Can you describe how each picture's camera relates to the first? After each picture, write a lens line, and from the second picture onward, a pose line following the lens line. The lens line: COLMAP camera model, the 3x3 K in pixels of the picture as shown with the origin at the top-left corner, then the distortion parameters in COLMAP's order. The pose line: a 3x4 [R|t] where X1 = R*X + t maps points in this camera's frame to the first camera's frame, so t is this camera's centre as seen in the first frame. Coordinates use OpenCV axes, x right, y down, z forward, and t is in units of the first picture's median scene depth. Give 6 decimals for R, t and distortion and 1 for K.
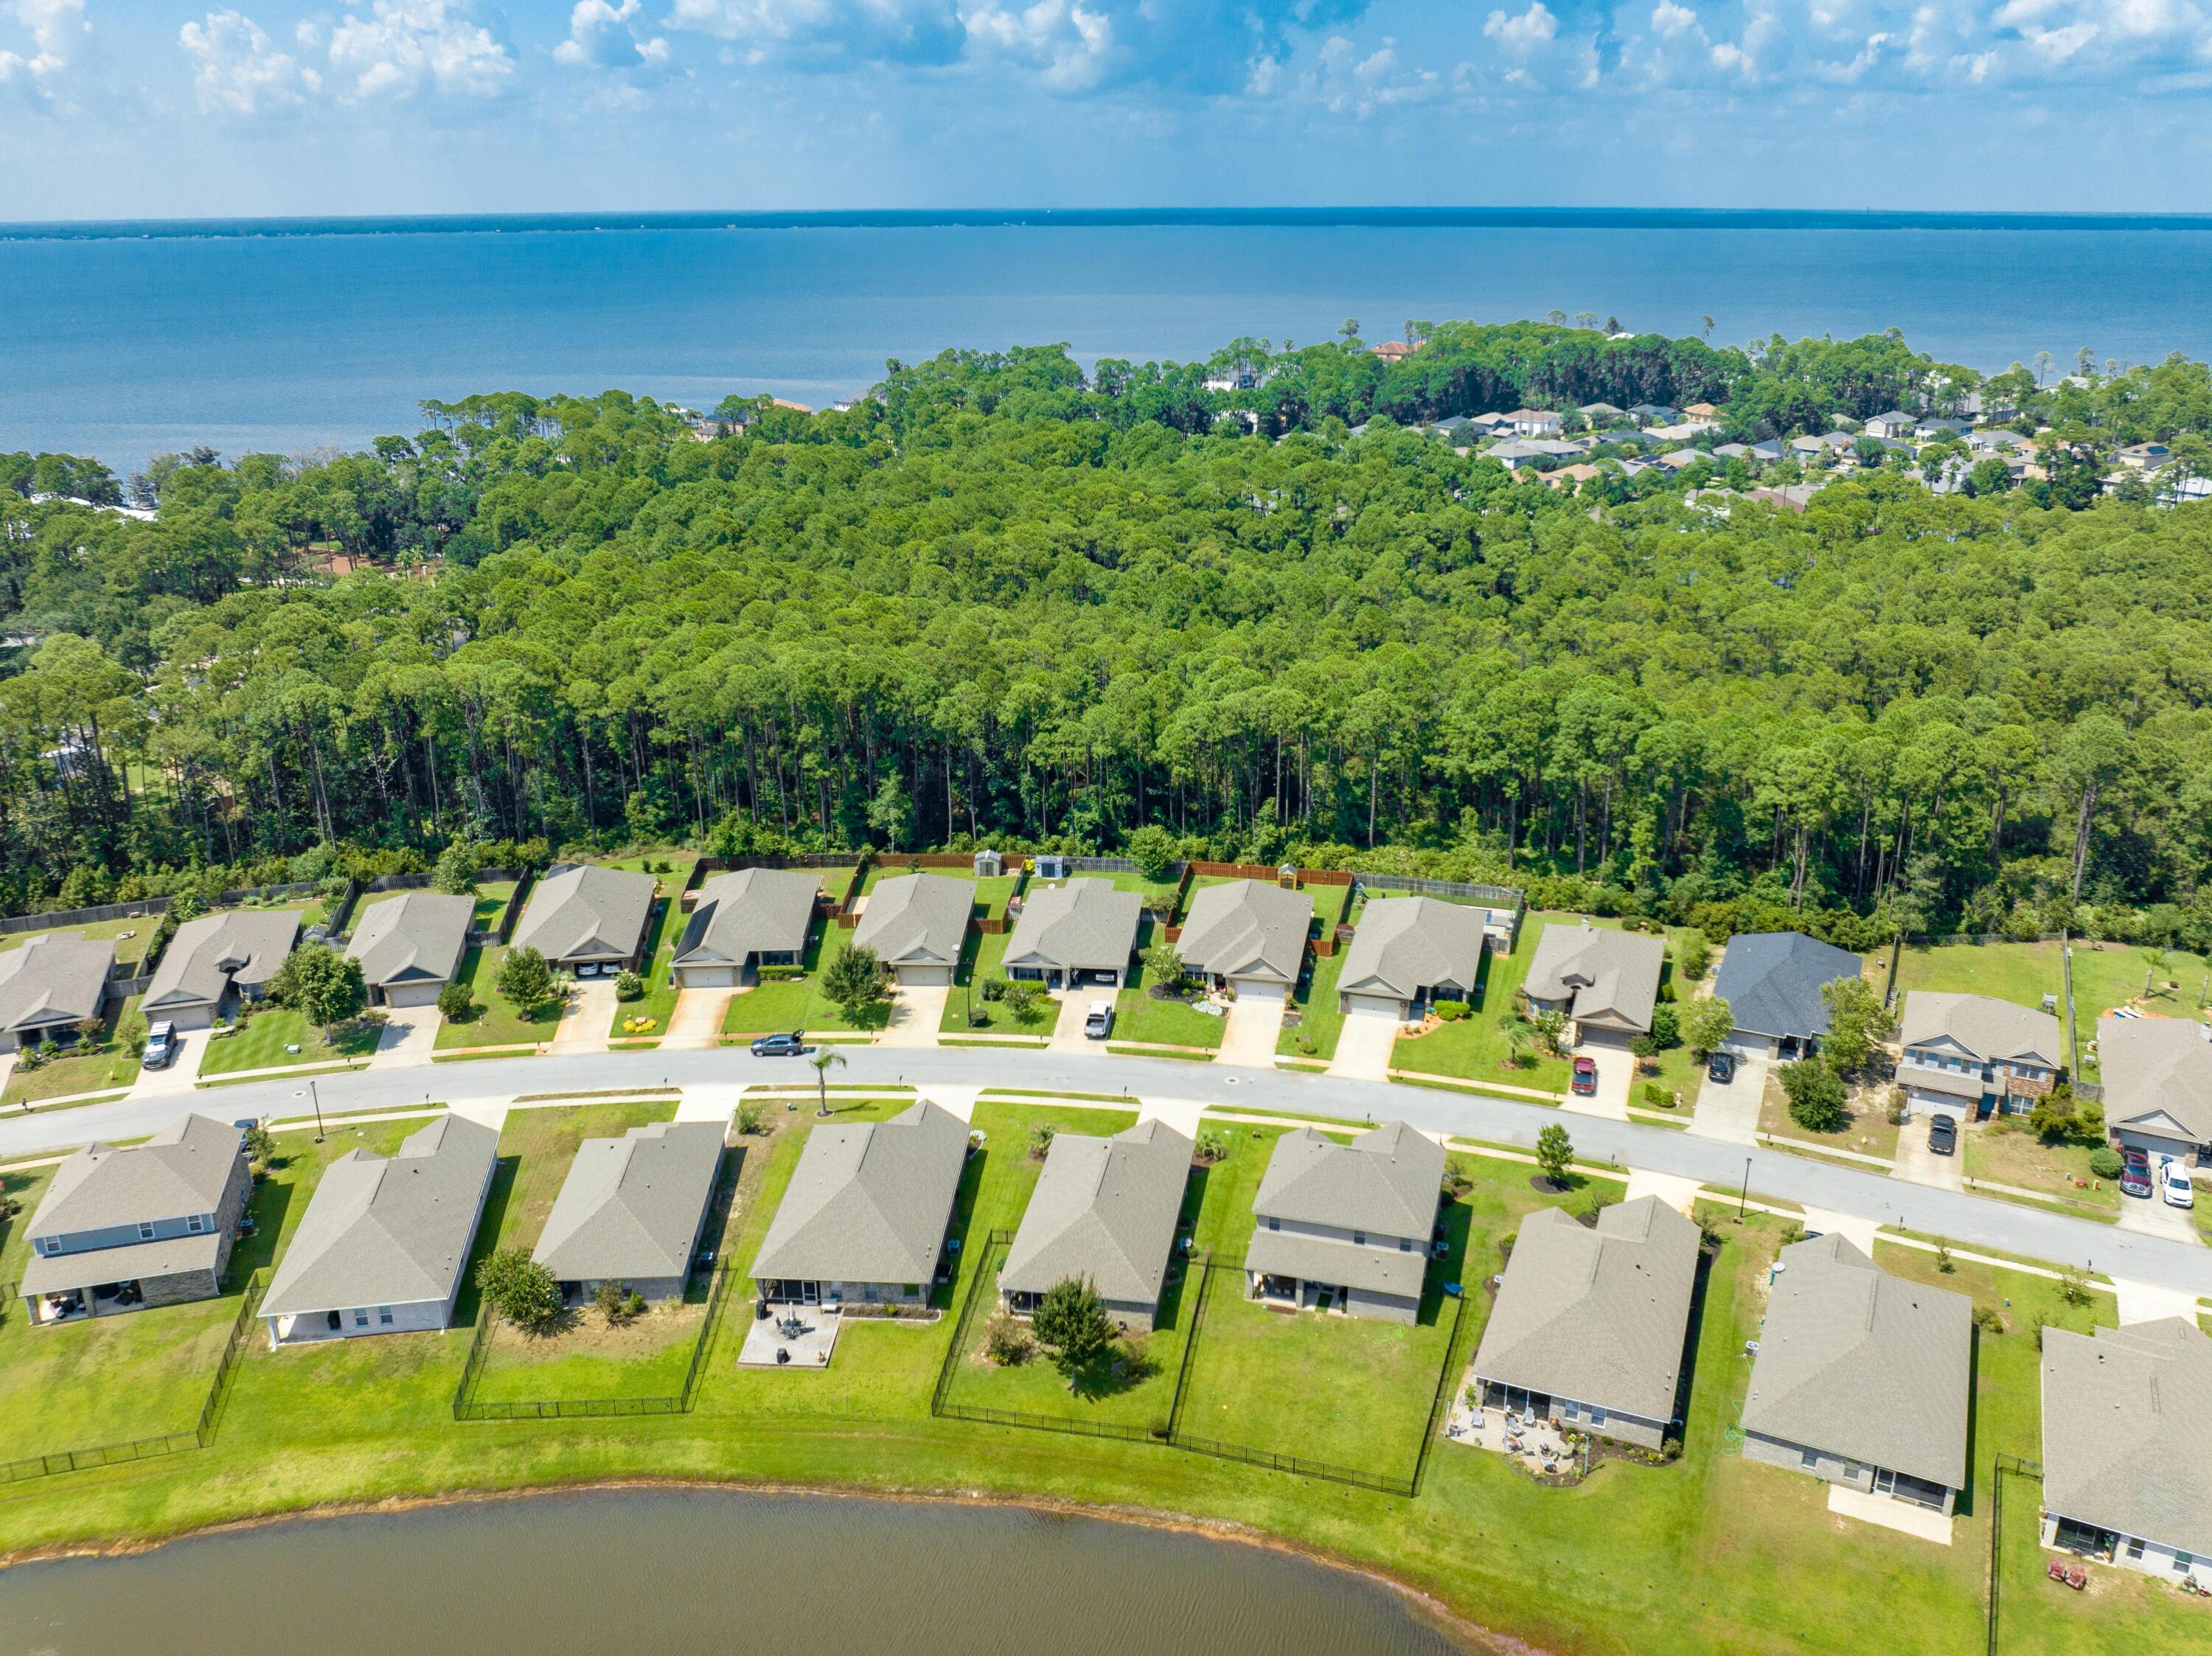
lens RADIAL K [[1694.7, 0, 1116.1], [0, 1694.7, 781.4], [0, 0, 1]] dist [-0.043194, 0.003231]
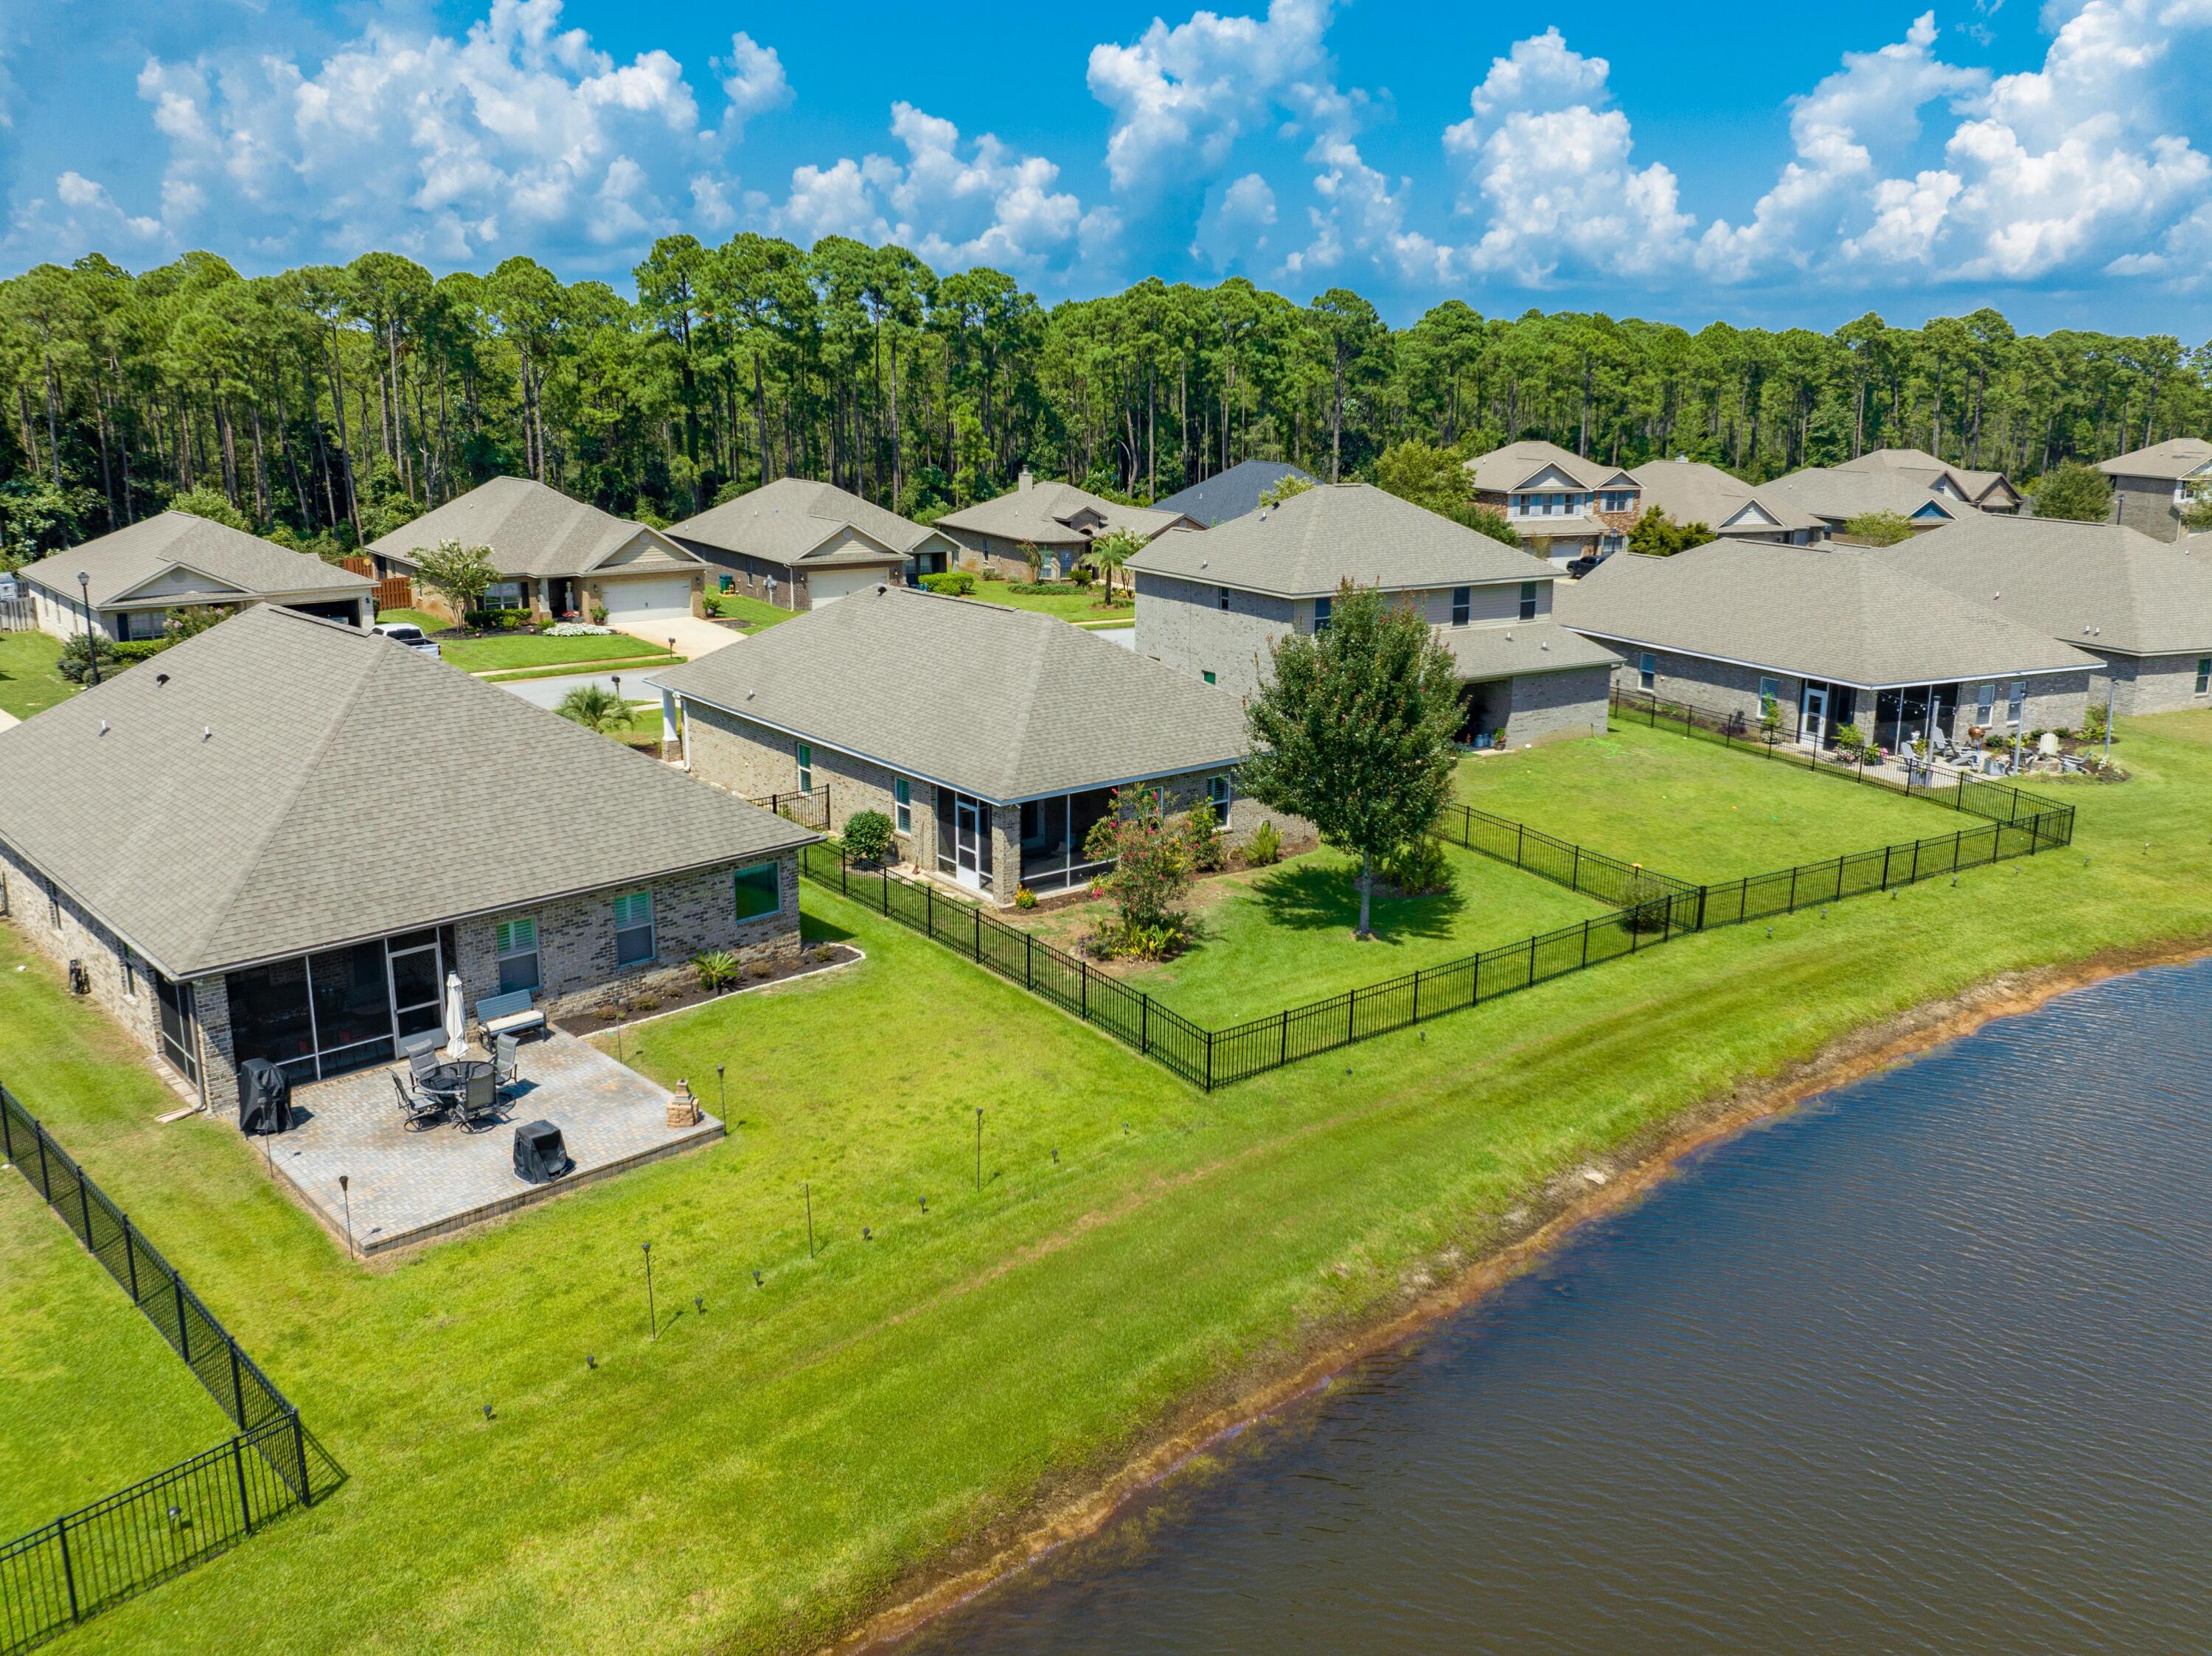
lens RADIAL K [[1694.7, 0, 1123.9], [0, 1694.7, 750.8], [0, 0, 1]] dist [-0.043194, 0.003231]
pose [[0.664285, -0.149171, 0.732444, -0.216300], [0.237150, 0.971320, -0.017260, 0.218876], [-0.708862, 0.185165, 0.680609, 0.546436]]
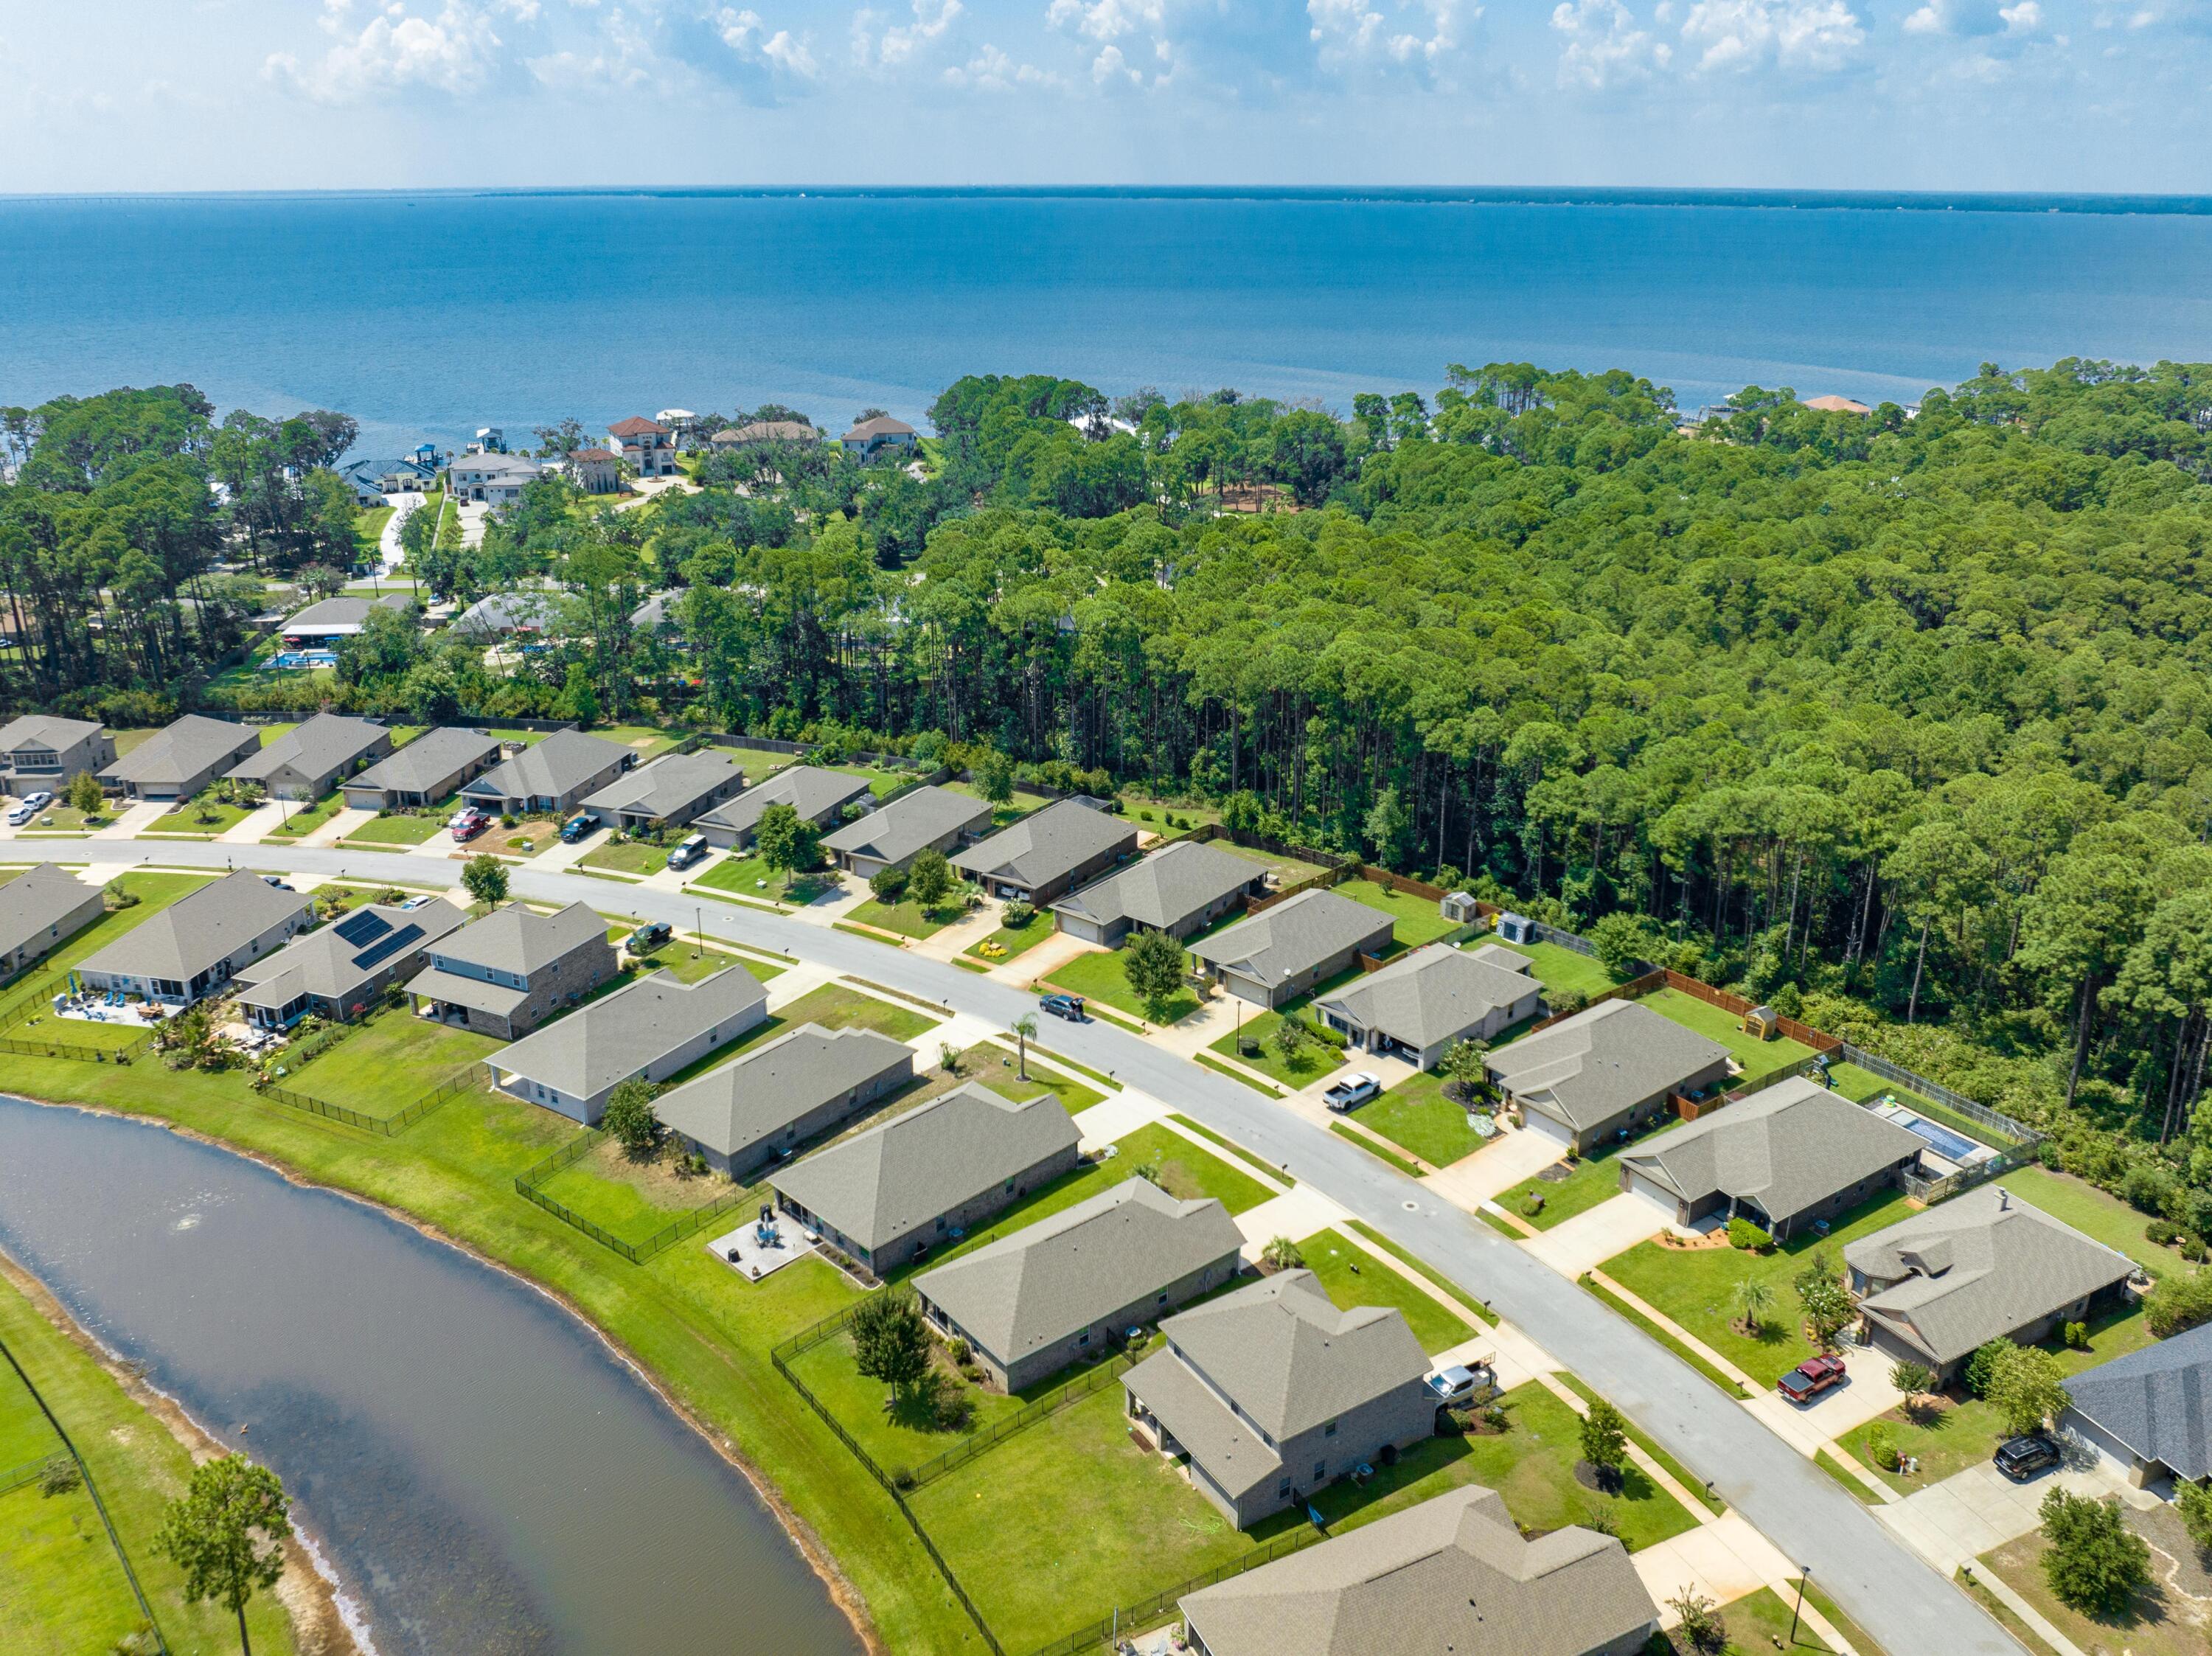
lens RADIAL K [[1694.7, 0, 1101.7], [0, 1694.7, 769.8], [0, 0, 1]] dist [-0.043194, 0.003231]
pose [[0.746376, 0.222125, -0.627362, 0.409448], [-0.217173, 0.972346, 0.085899, -0.072270], [0.629093, 0.072133, 0.773976, 0.207748]]
